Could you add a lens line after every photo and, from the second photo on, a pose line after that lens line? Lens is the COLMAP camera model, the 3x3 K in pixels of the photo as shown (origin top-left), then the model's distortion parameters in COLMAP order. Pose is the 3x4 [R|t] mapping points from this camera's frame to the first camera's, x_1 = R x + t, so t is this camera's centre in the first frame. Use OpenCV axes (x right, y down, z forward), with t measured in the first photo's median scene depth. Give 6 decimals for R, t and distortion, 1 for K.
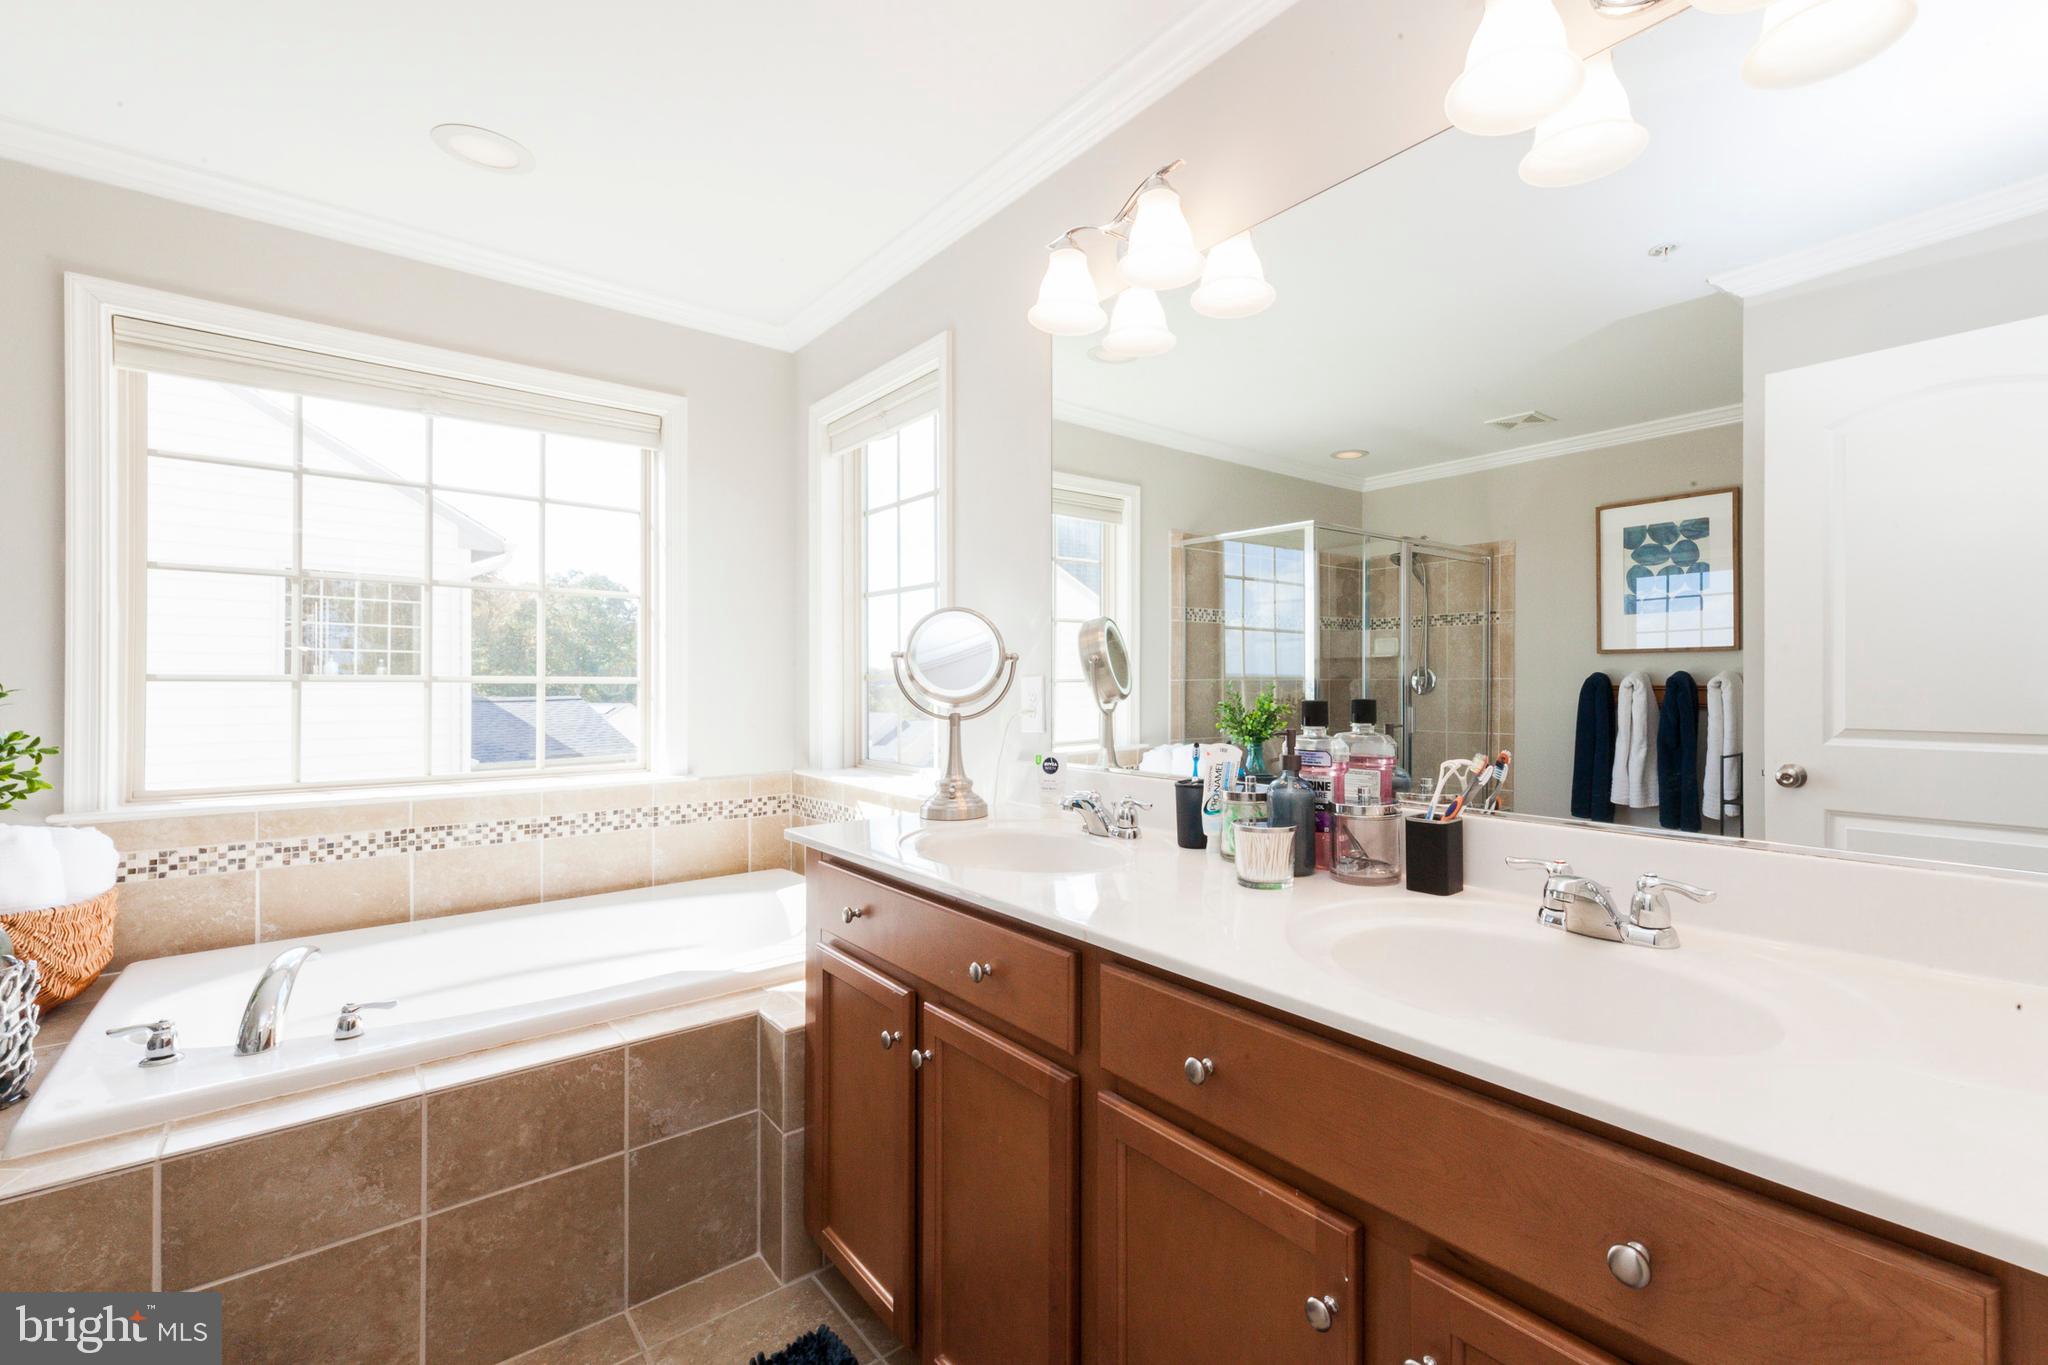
lens RADIAL K [[842.2, 0, 1036.7], [0, 842.2, 687.6], [0, 0, 1]] dist [0.006885, -0.000144]
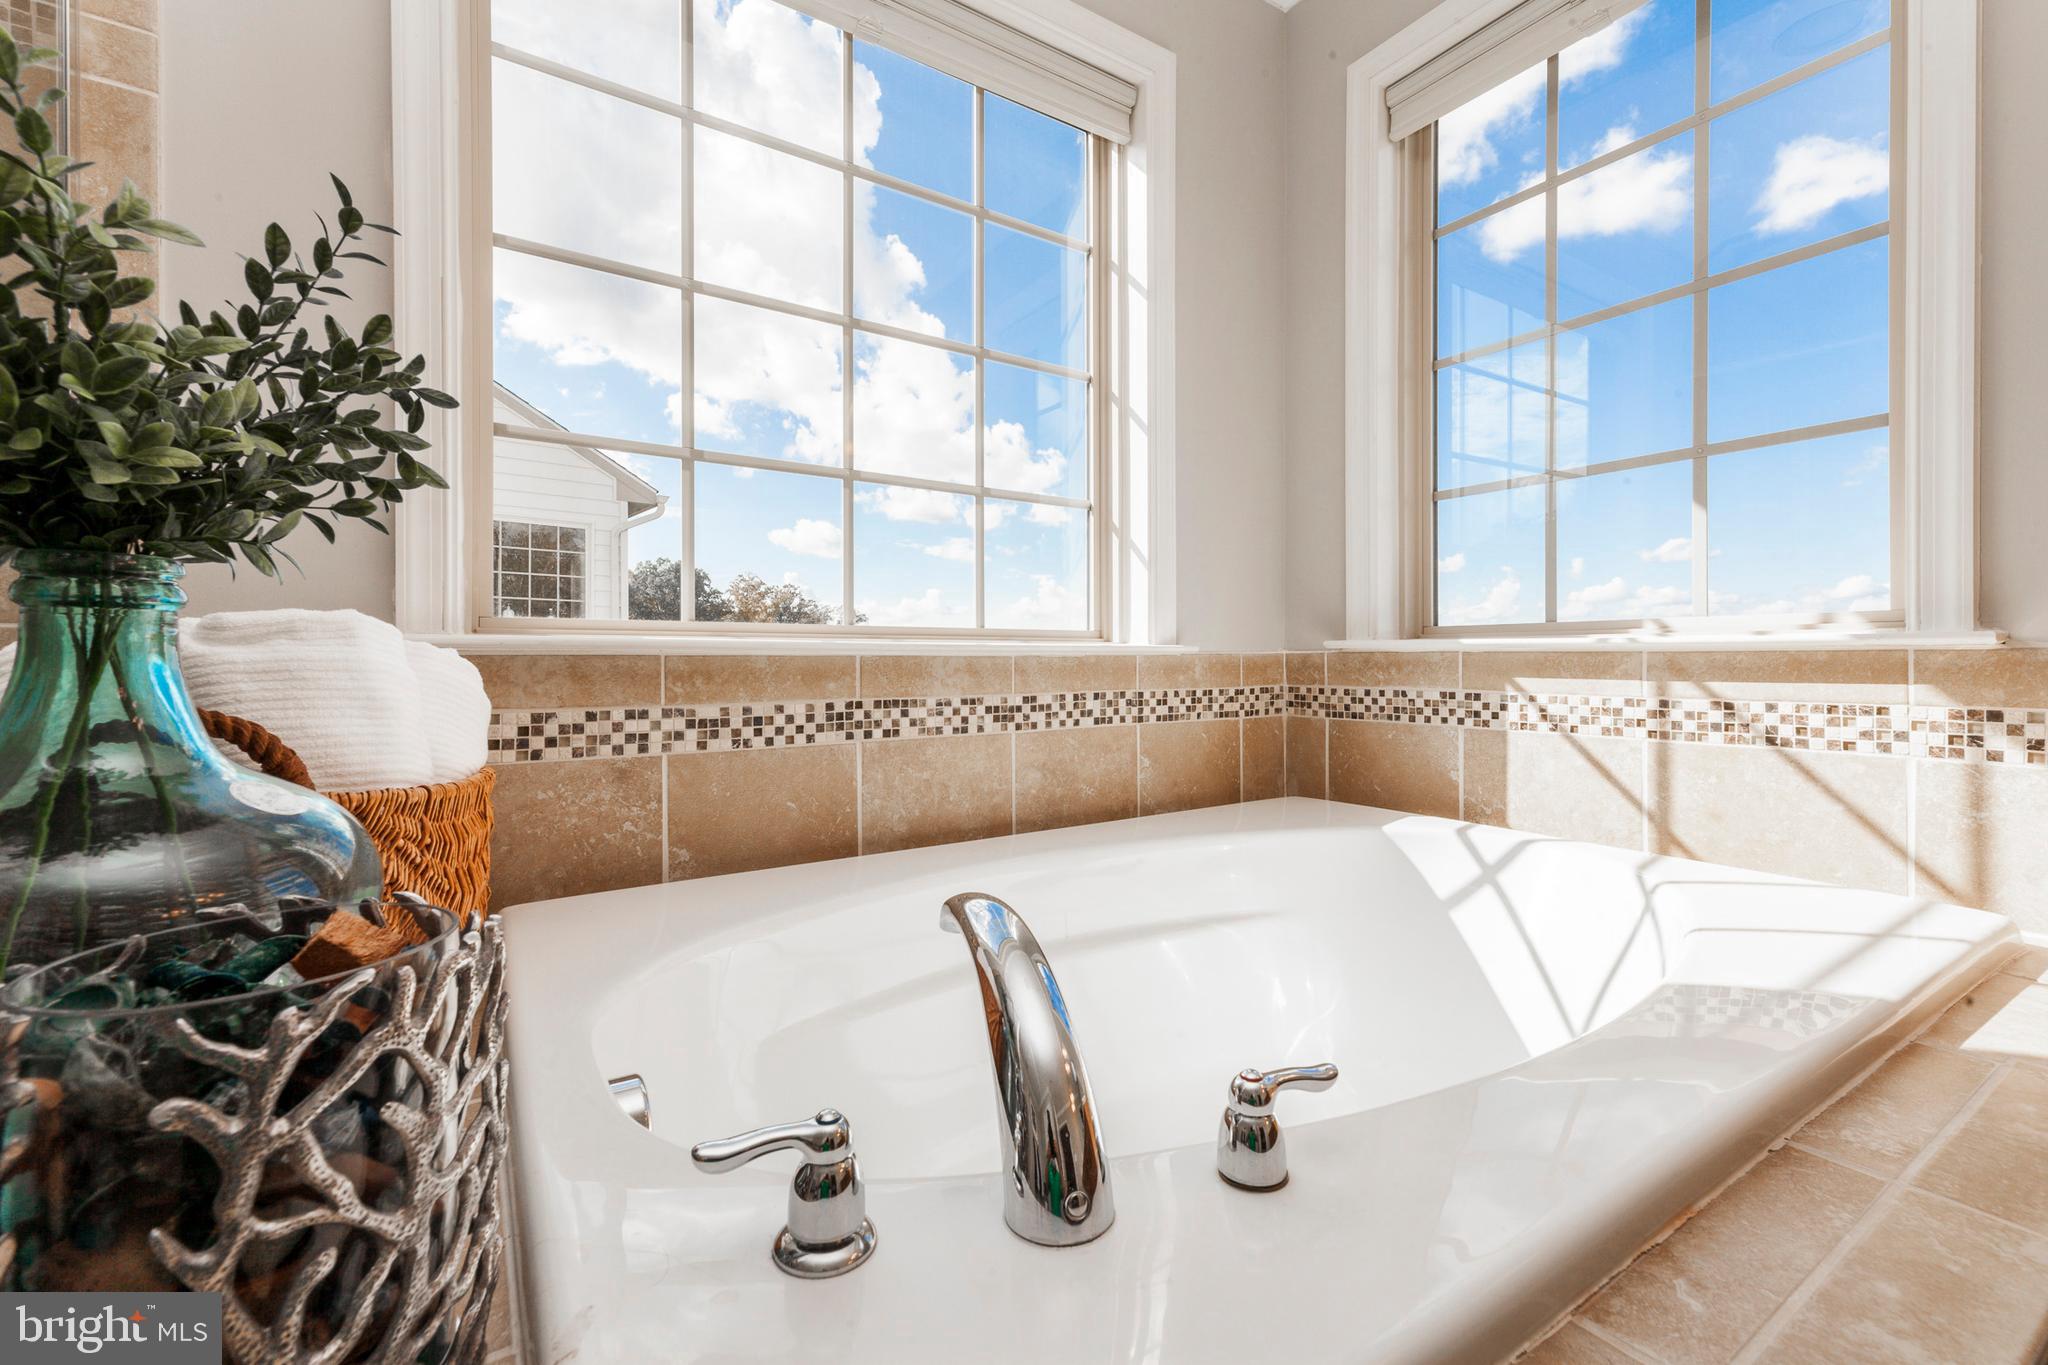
lens RADIAL K [[851.7, 0, 1013.7], [0, 851.7, 649.9], [0, 0, 1]] dist [0.019388, -0.000016]
pose [[0.989302, -0.001612, -0.145871, -0.537373], [0.001951, 0.999996, 0.002177, 0.128246], [0.145867, -0.002439, 0.989301, 0.408297]]
